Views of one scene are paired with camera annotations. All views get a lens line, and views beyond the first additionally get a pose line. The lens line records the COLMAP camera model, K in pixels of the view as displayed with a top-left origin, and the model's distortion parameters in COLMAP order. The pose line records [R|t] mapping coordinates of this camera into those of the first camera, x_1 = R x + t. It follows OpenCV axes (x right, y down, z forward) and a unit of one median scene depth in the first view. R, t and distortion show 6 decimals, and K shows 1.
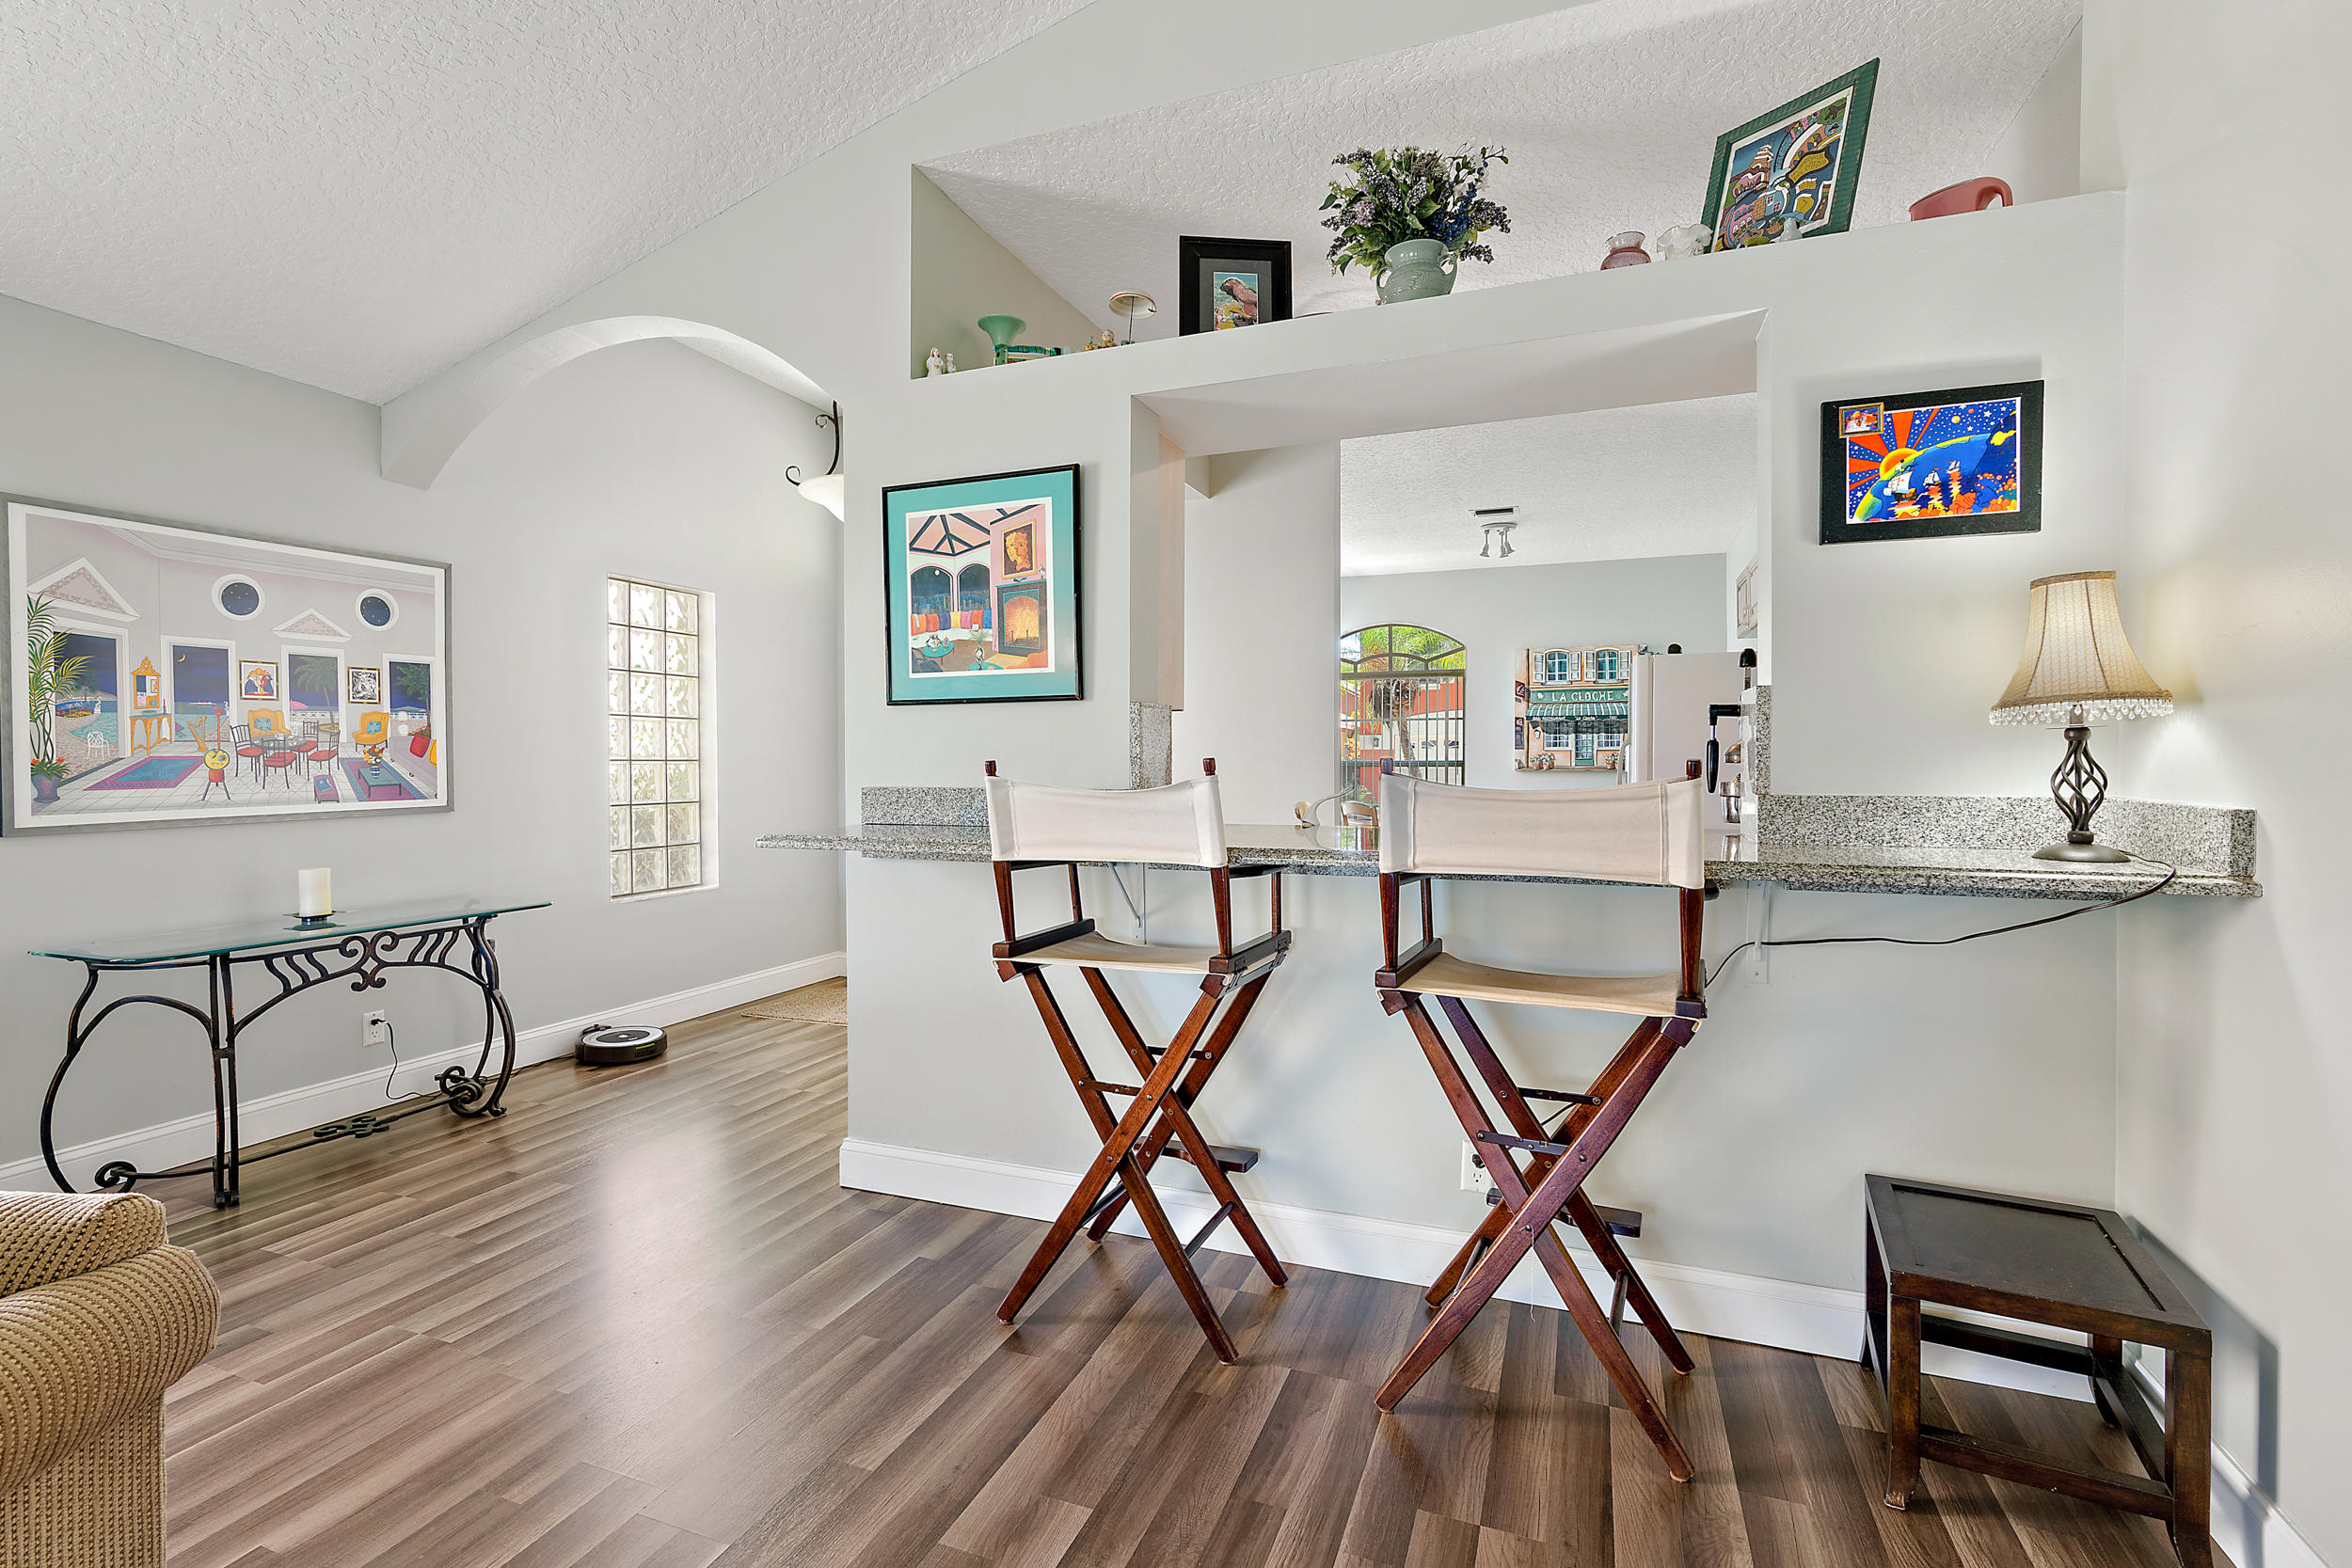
lens RADIAL K [[1062.3, 0, 1171.4], [0, 1062.3, 753.7], [0, 0, 1]] dist [-0.003428, 0.001425]
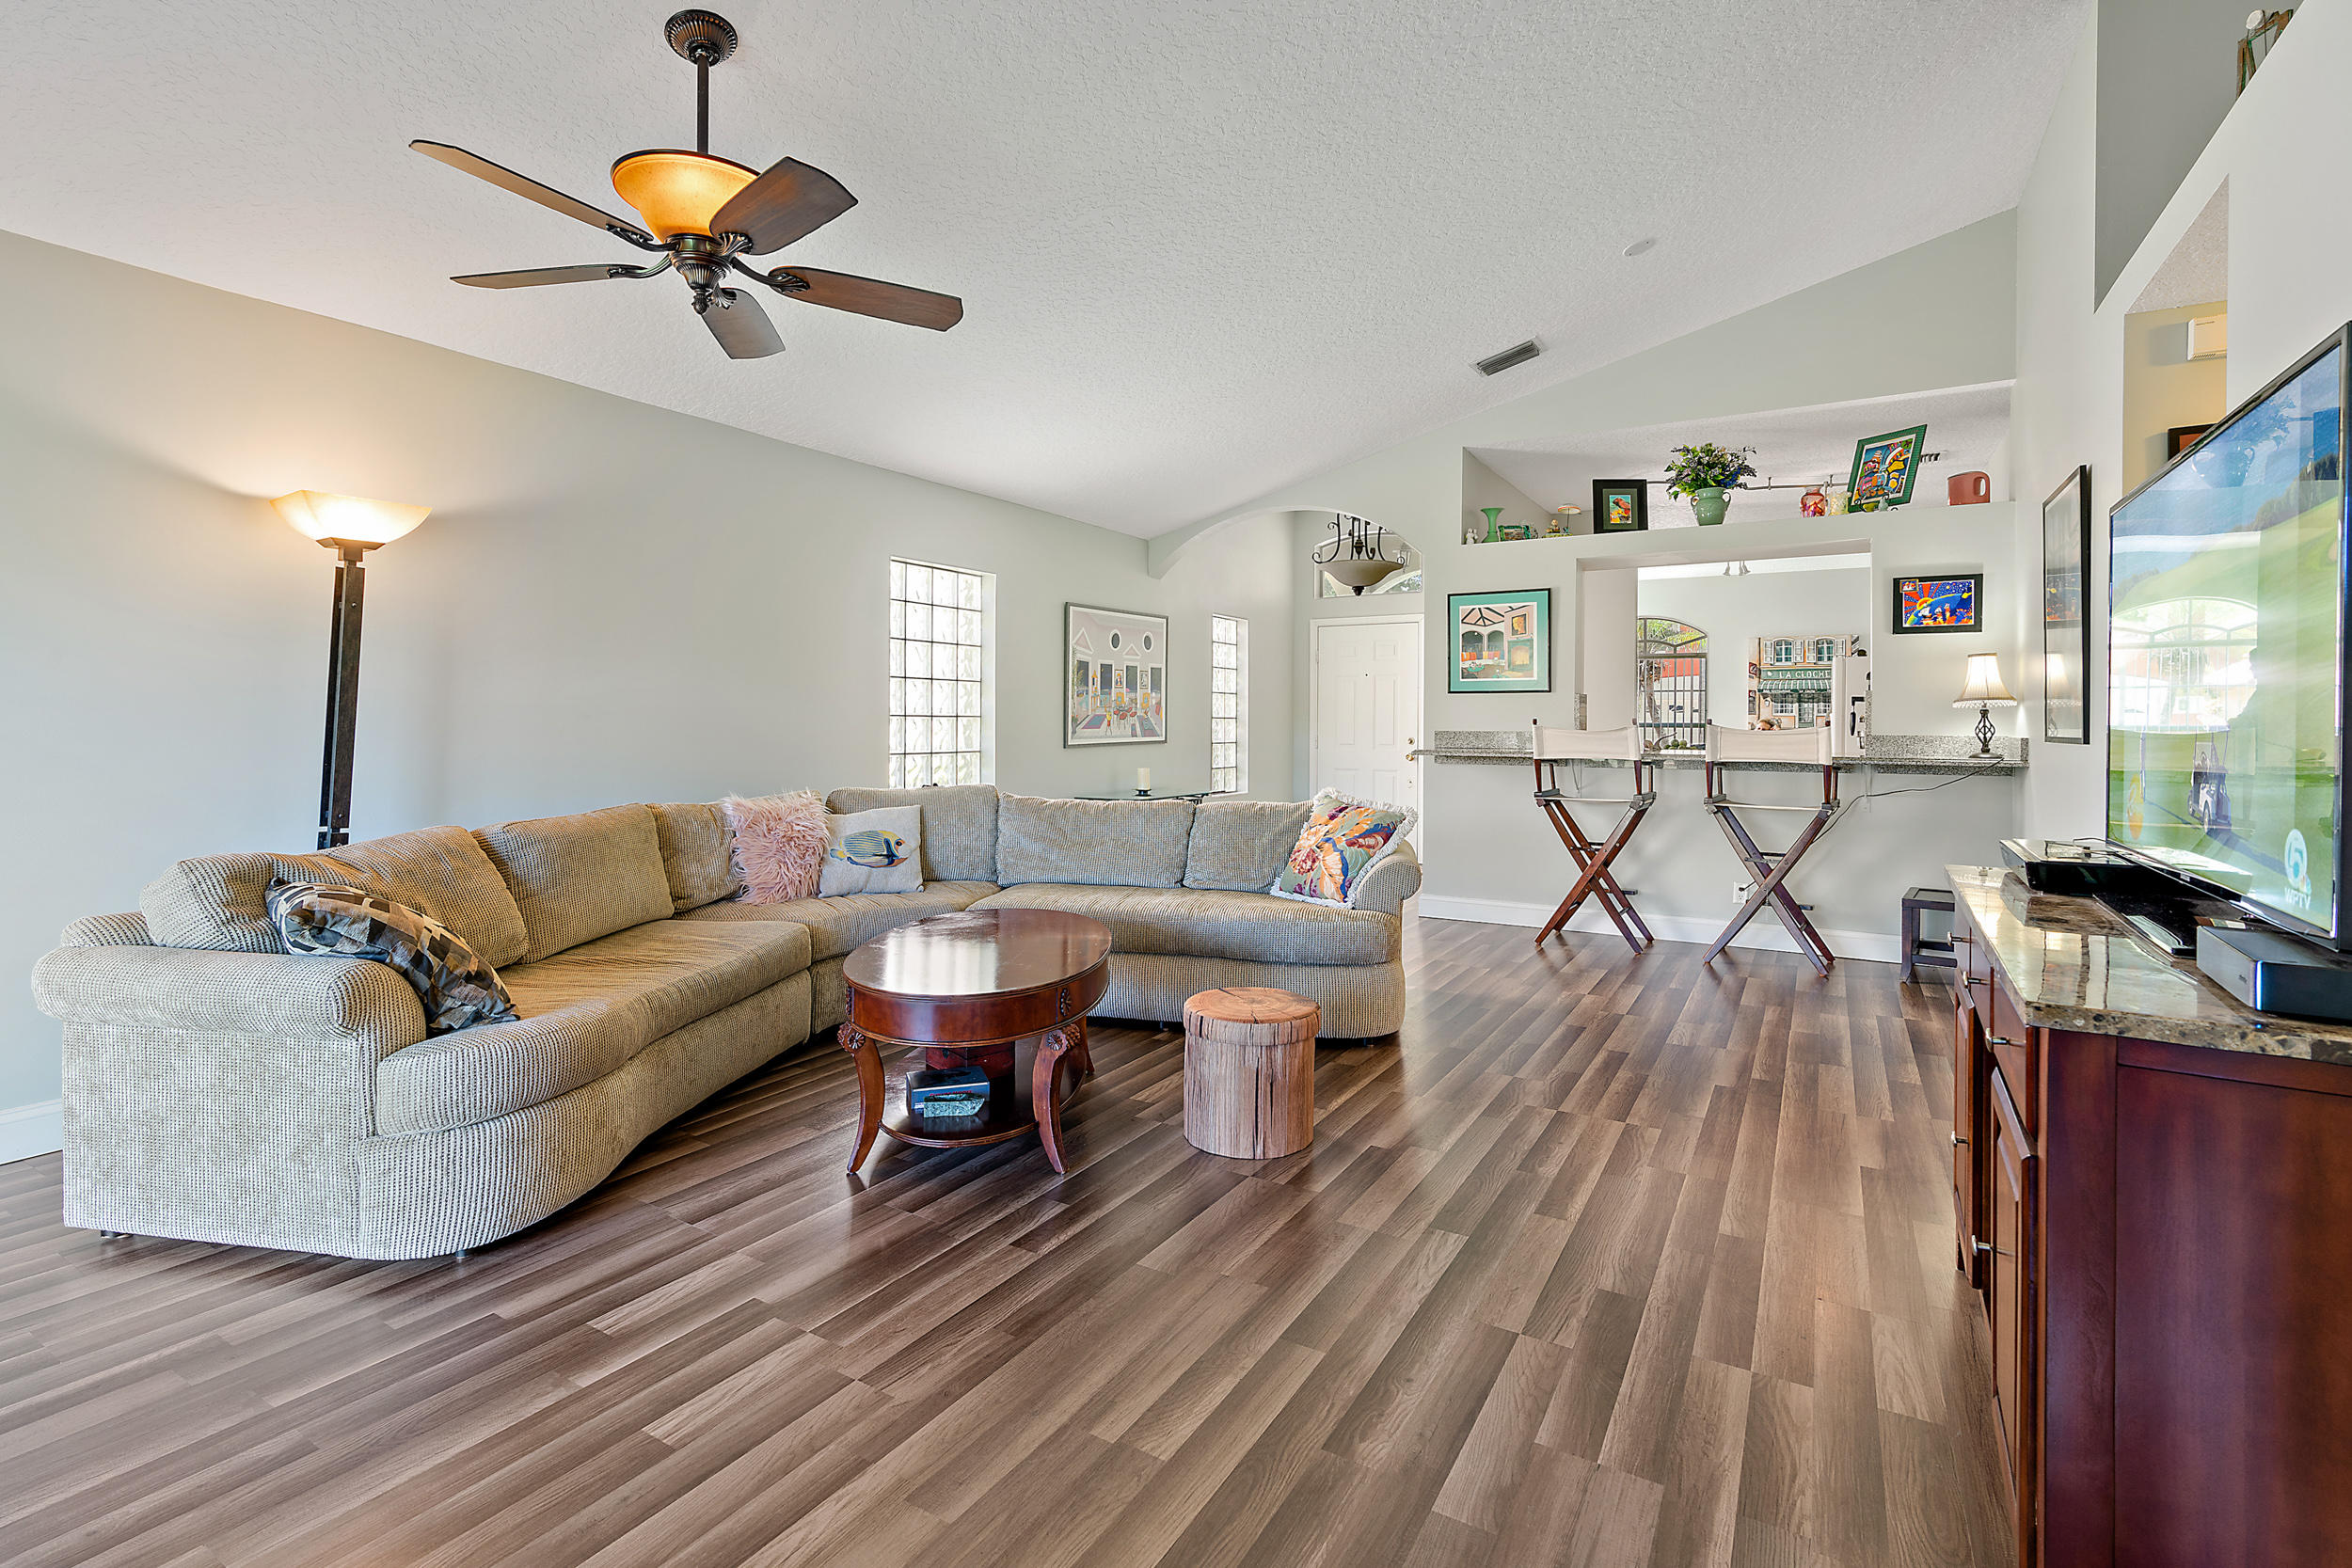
lens RADIAL K [[1130.3, 0, 1145.1], [0, 1130.3, 707.5], [0, 0, 1]] dist [0.000448, 0.000247]
pose [[0.985645, 0.006316, -0.168715, -0.508919], [-0.007441, 0.999954, -0.006036, 0.002613], [0.168669, 0.007205, 0.985646, -1.454078]]
